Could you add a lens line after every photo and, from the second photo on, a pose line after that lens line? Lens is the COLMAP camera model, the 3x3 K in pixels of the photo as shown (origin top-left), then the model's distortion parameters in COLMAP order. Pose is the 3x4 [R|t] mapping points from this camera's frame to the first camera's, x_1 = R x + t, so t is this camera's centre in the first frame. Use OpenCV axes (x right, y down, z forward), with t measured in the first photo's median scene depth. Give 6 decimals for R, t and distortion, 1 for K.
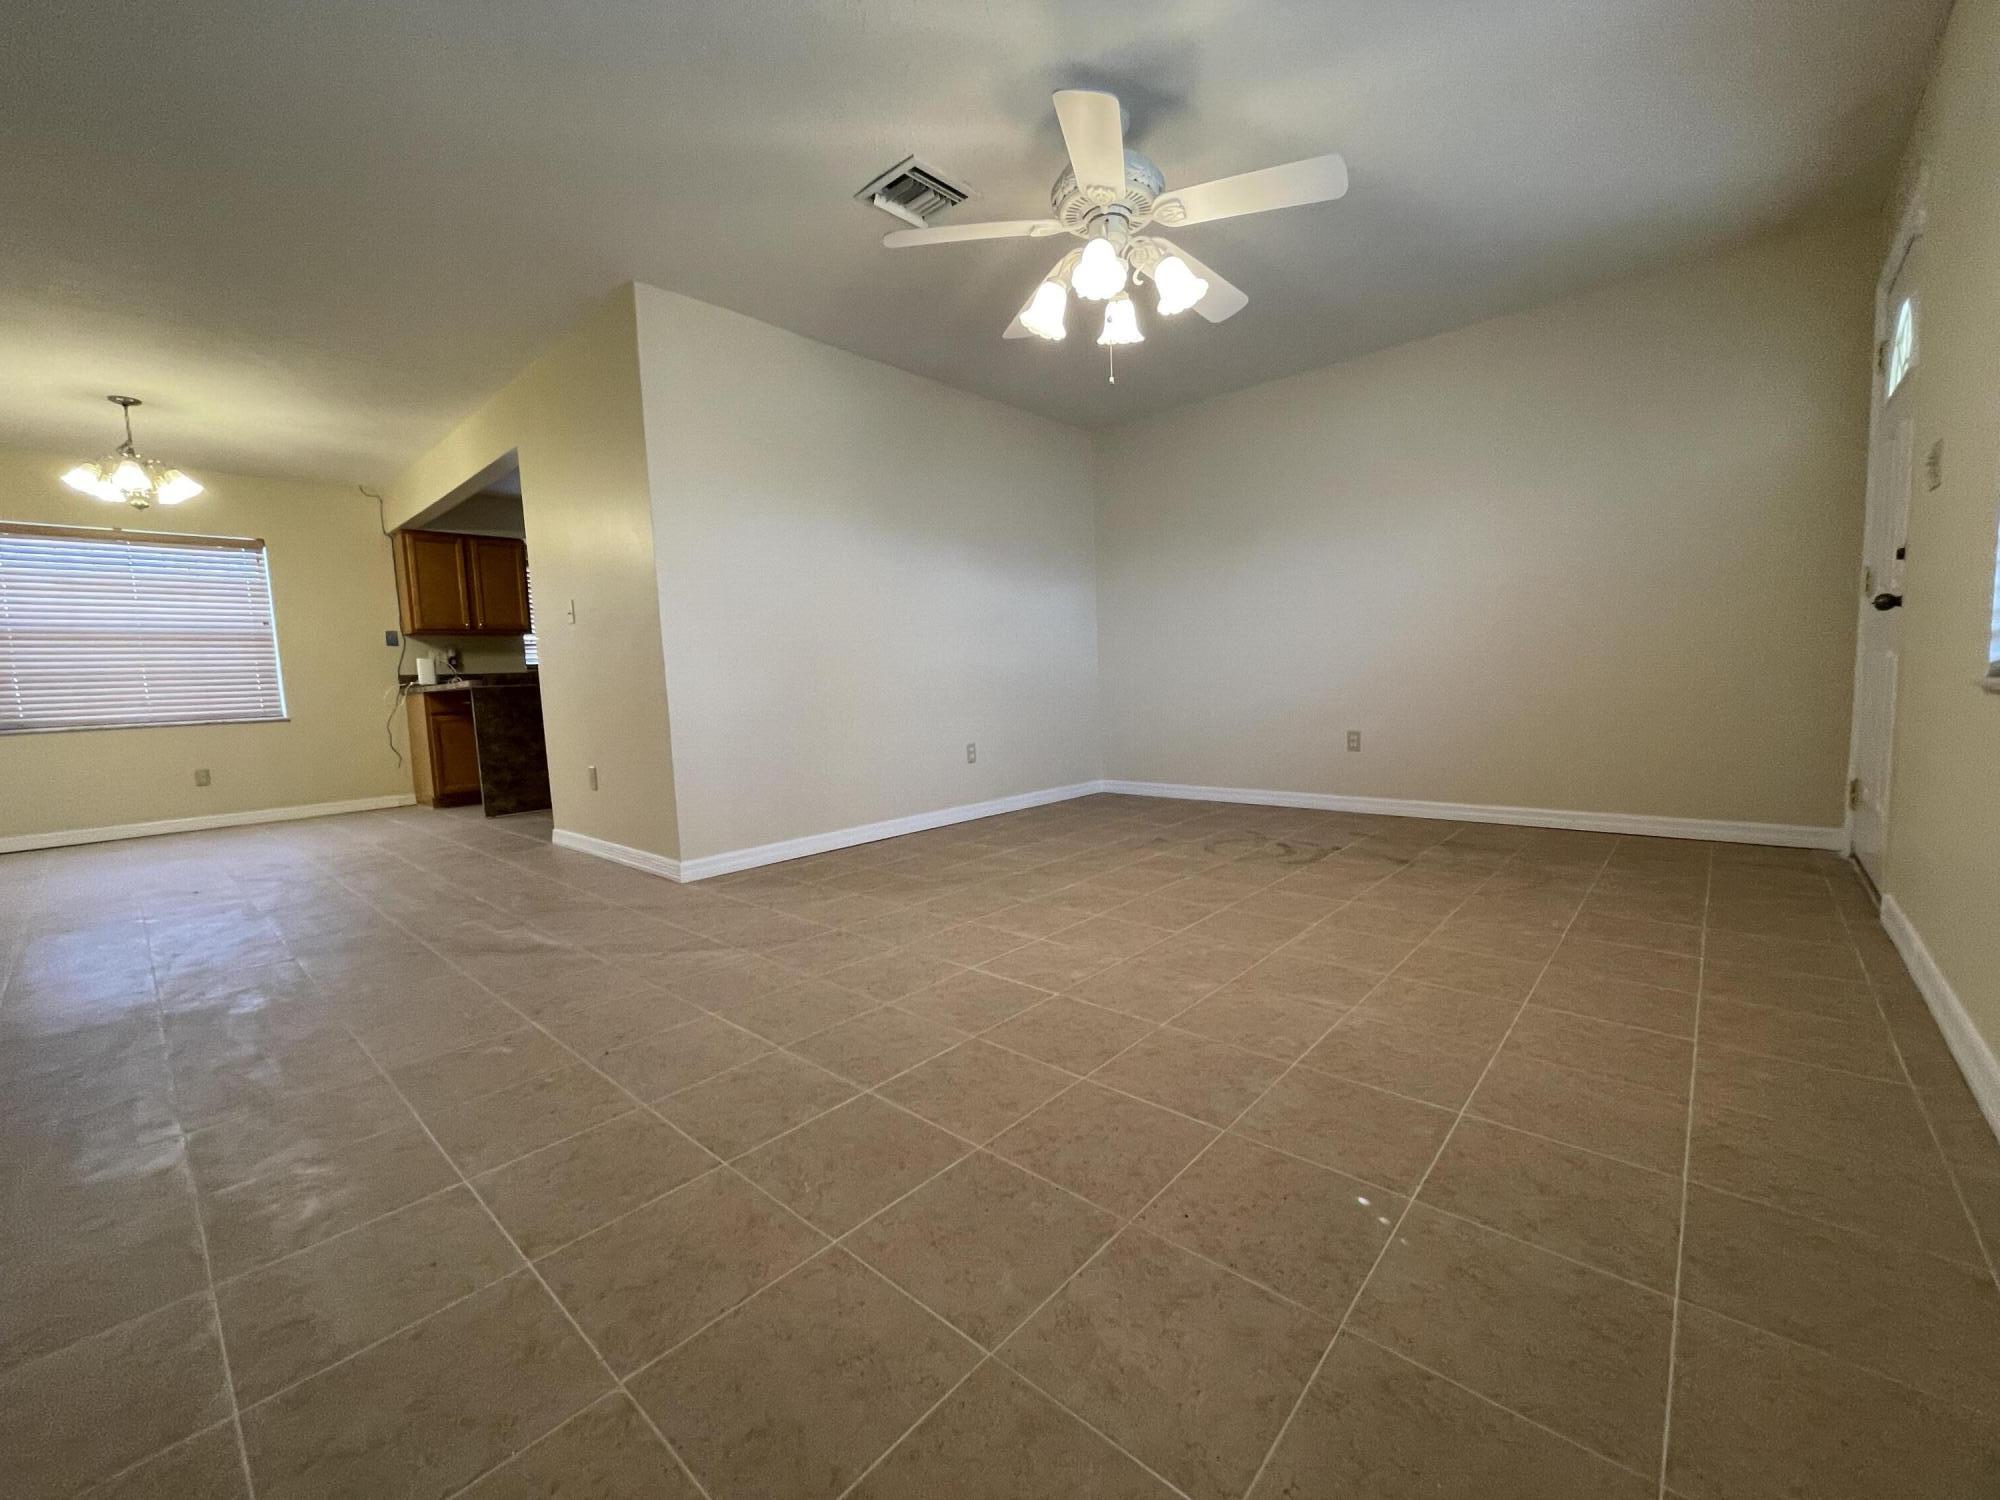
lens RADIAL K [[807.2, 0, 1003.0], [0, 807.2, 752.3], [0, 0, 1]] dist [-0.000474, -0.000274]
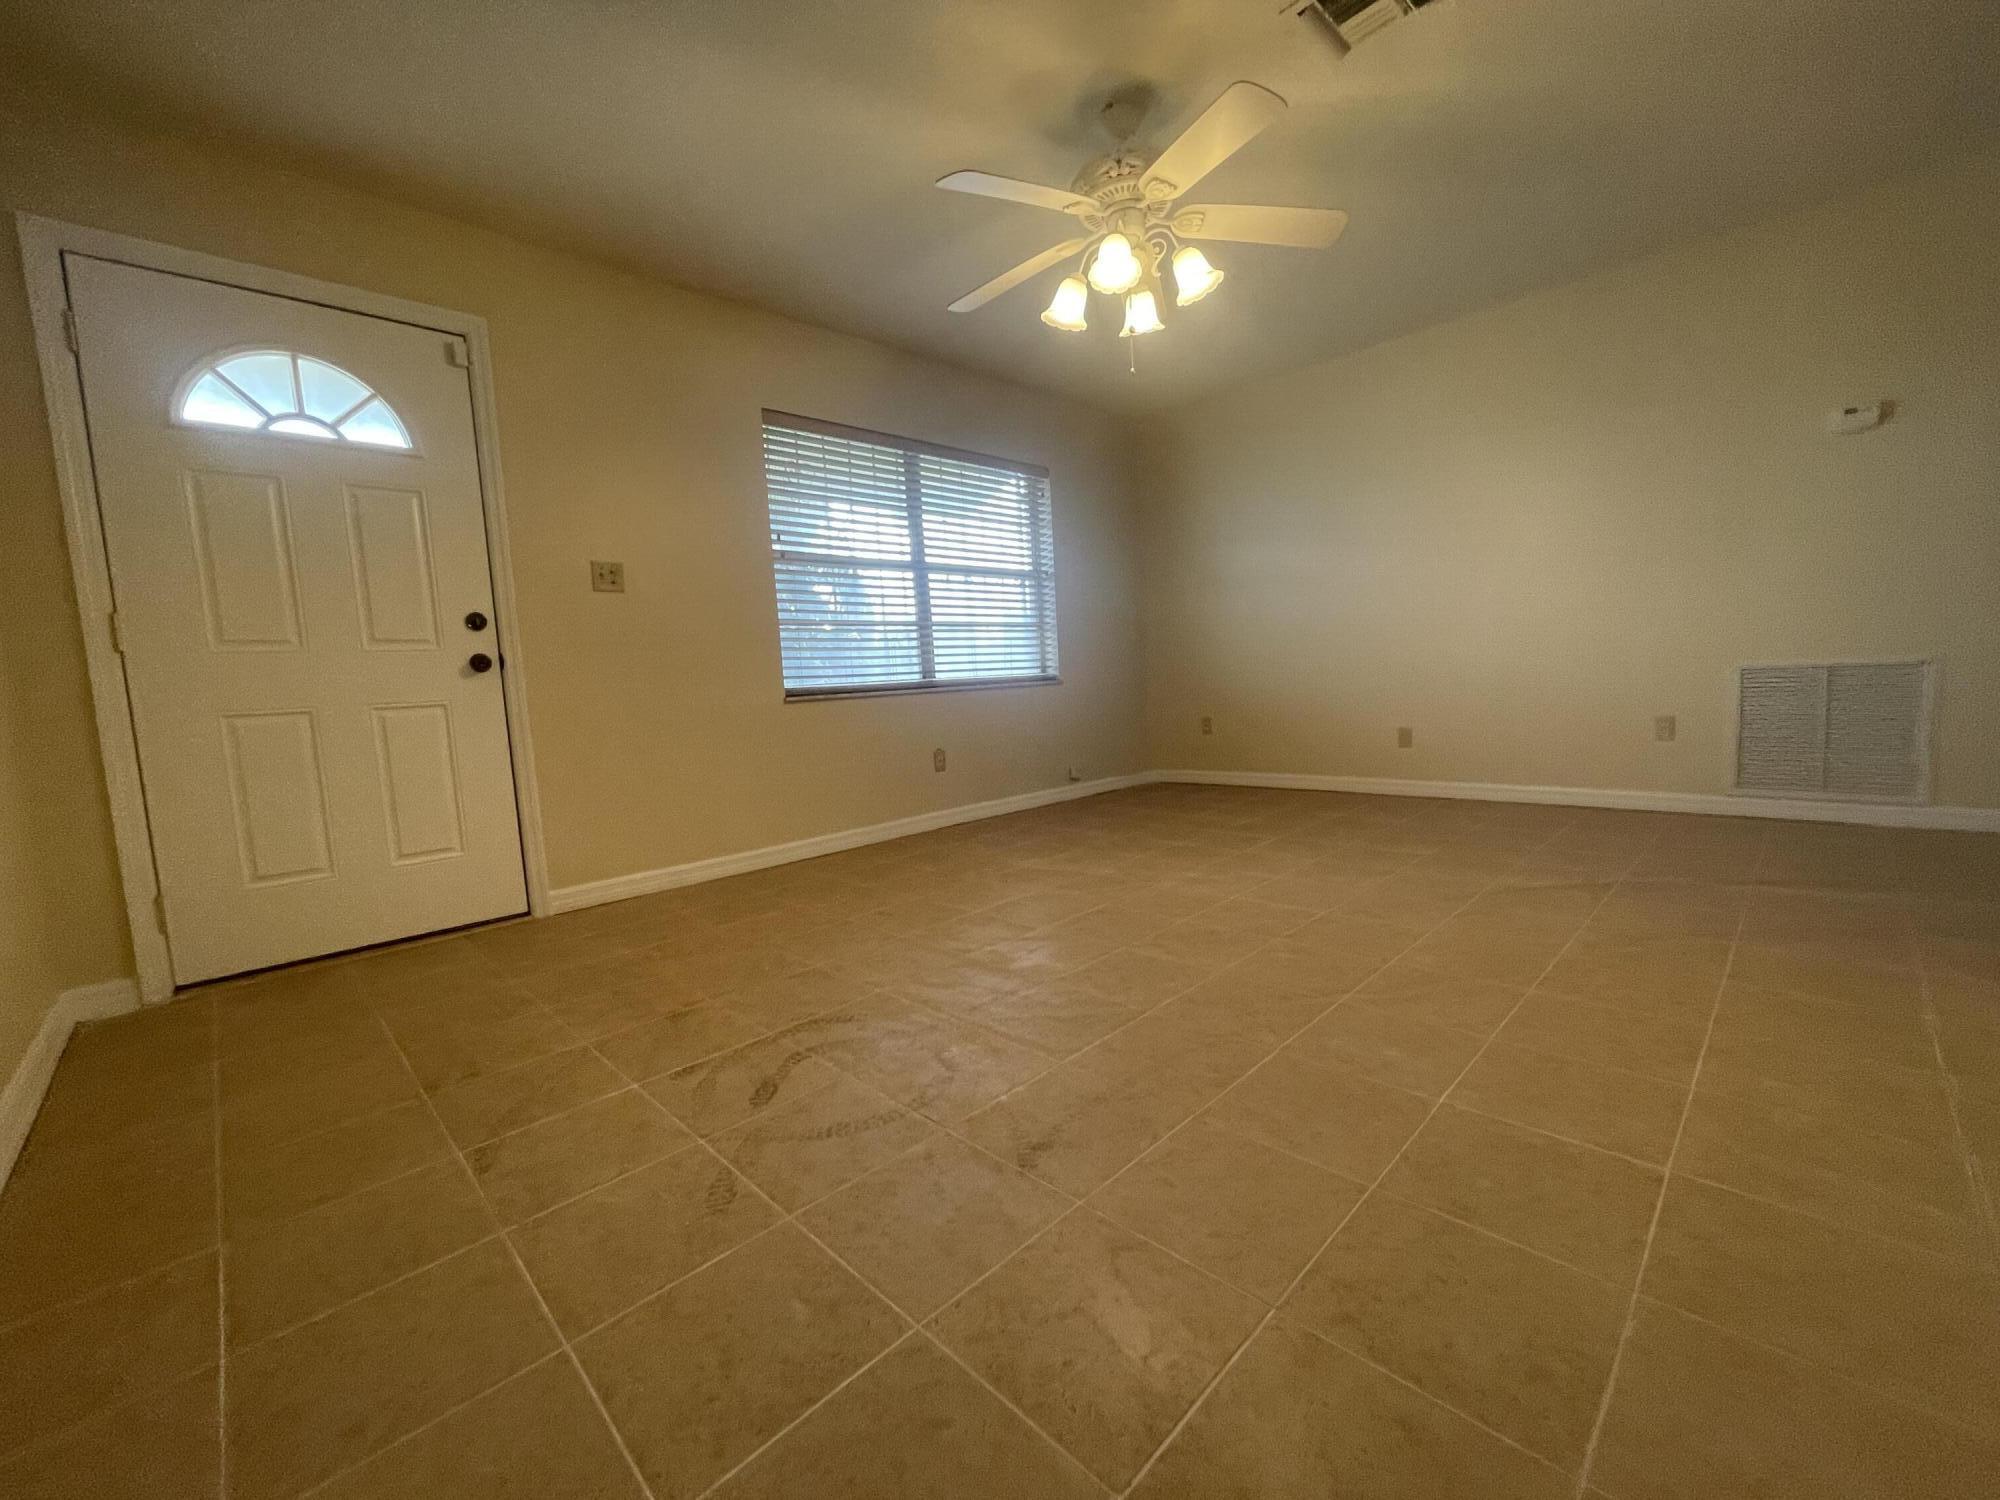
lens RADIAL K [[807.2, 0, 1006.7], [0, 807.2, 758.2], [0, 0, 1]] dist [-0.000474, -0.000274]
pose [[-0.993971, 0.089392, 0.063481, 0.269044], [0.100169, 0.975814, 0.194302, -0.193759], [-0.044577, 0.199490, -0.978885, 2.073458]]
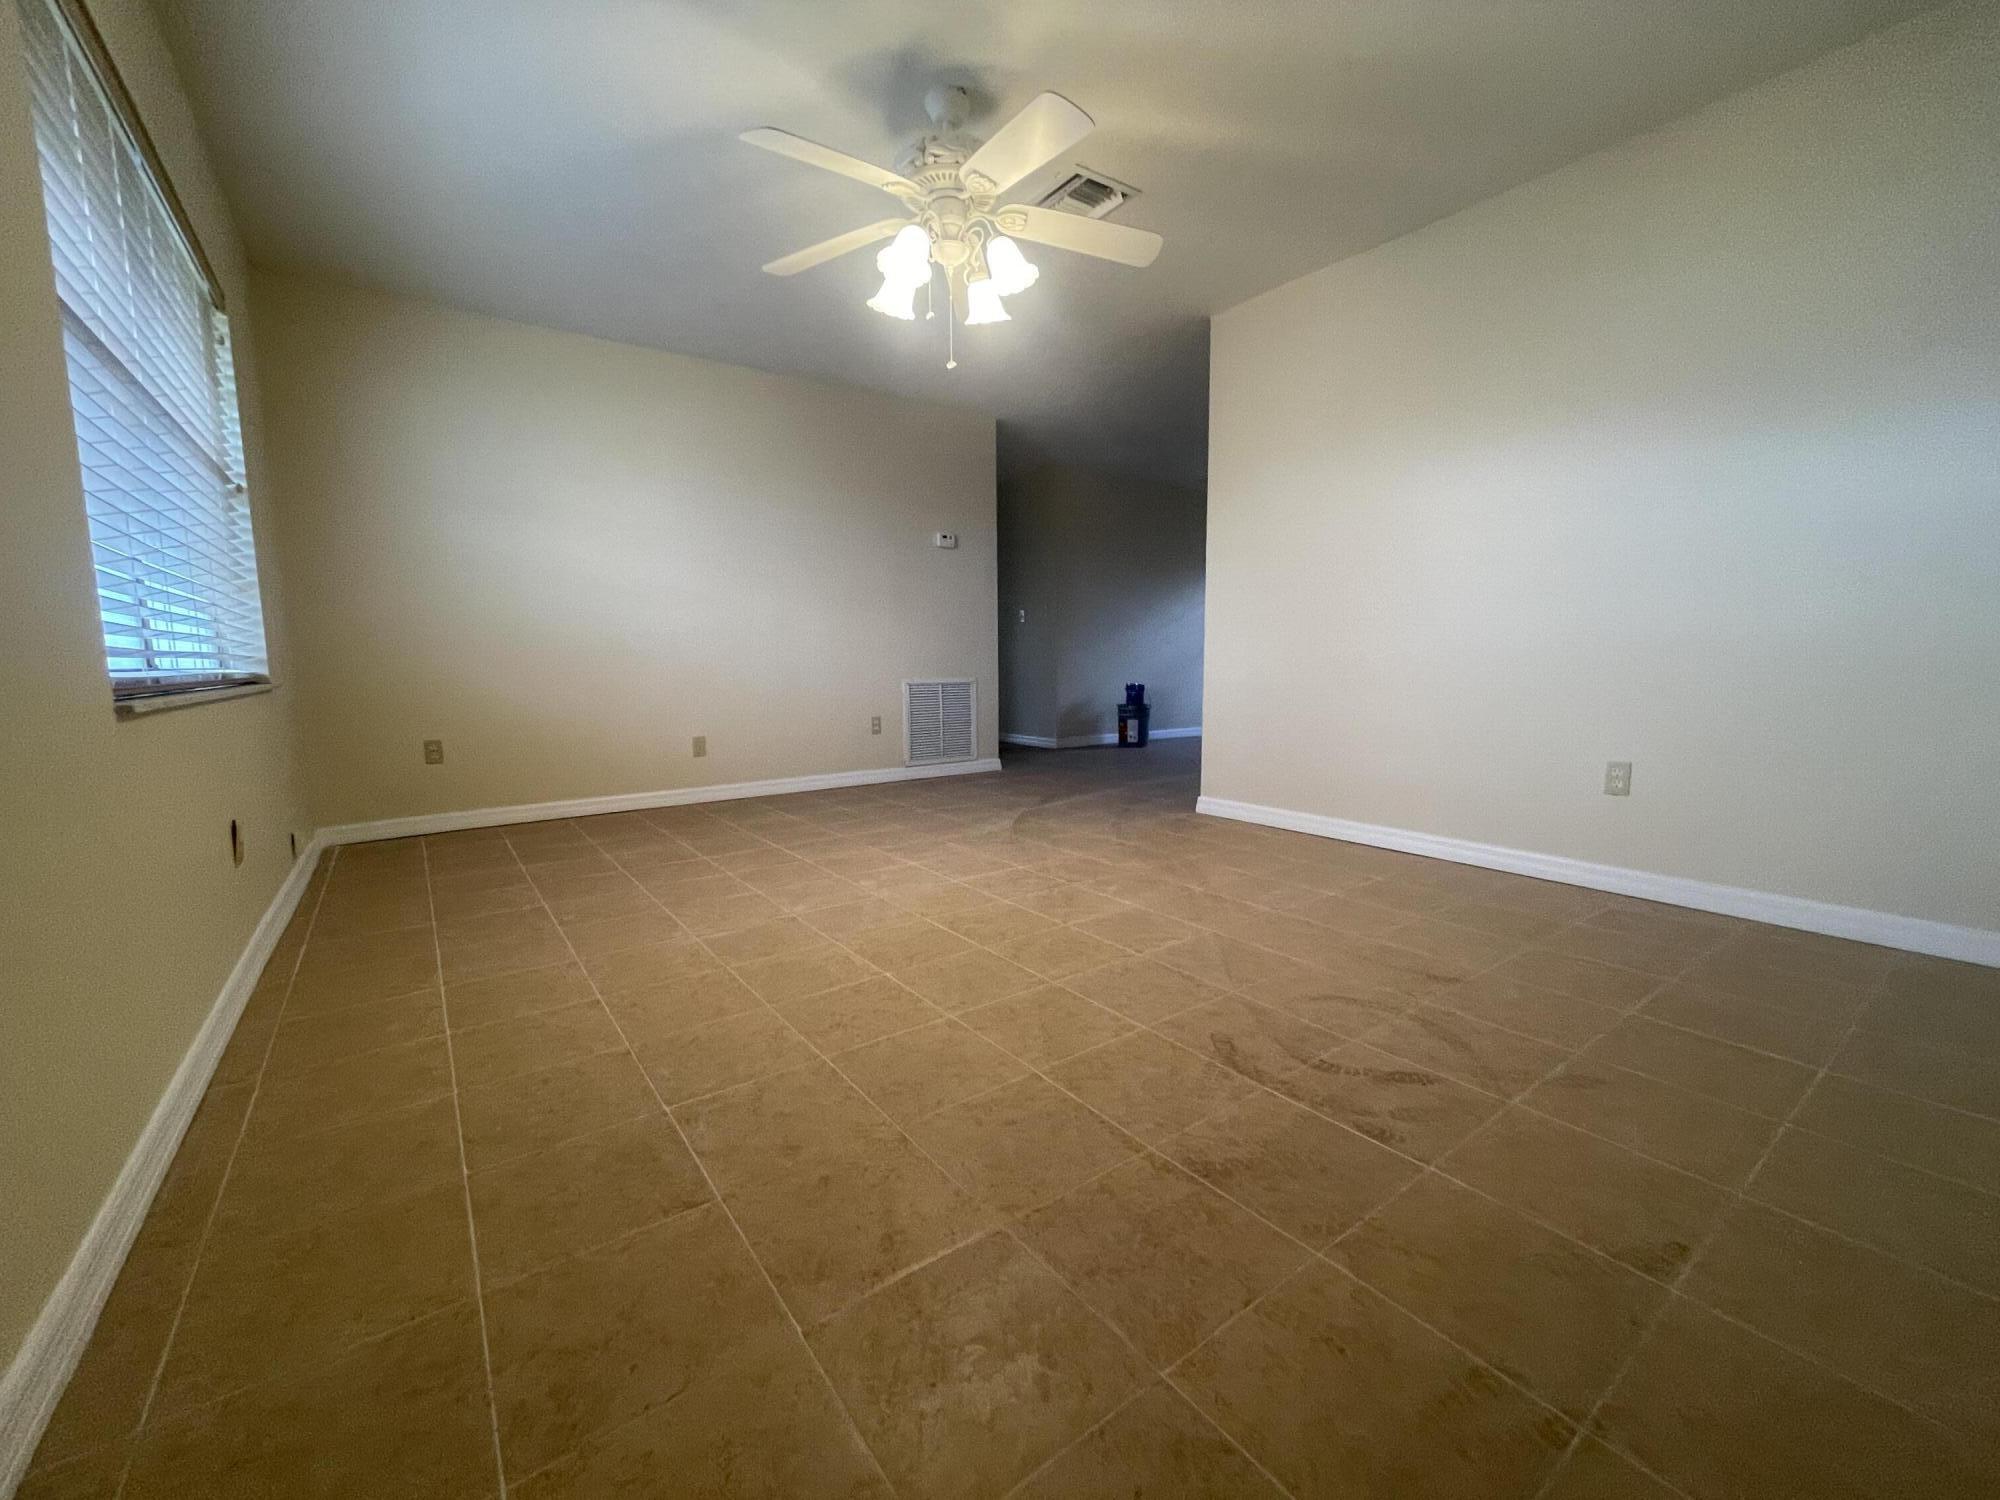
lens RADIAL K [[807.2, 0, 1006.3], [0, 807.2, 739.9], [0, 0, 1]] dist [-0.000474, -0.000274]
pose [[-0.196484, 0.139224, -0.970572, 1.158927], [-0.078371, 0.984471, 0.157083, -0.161269], [0.977370, 0.106929, -0.182521, 1.287019]]
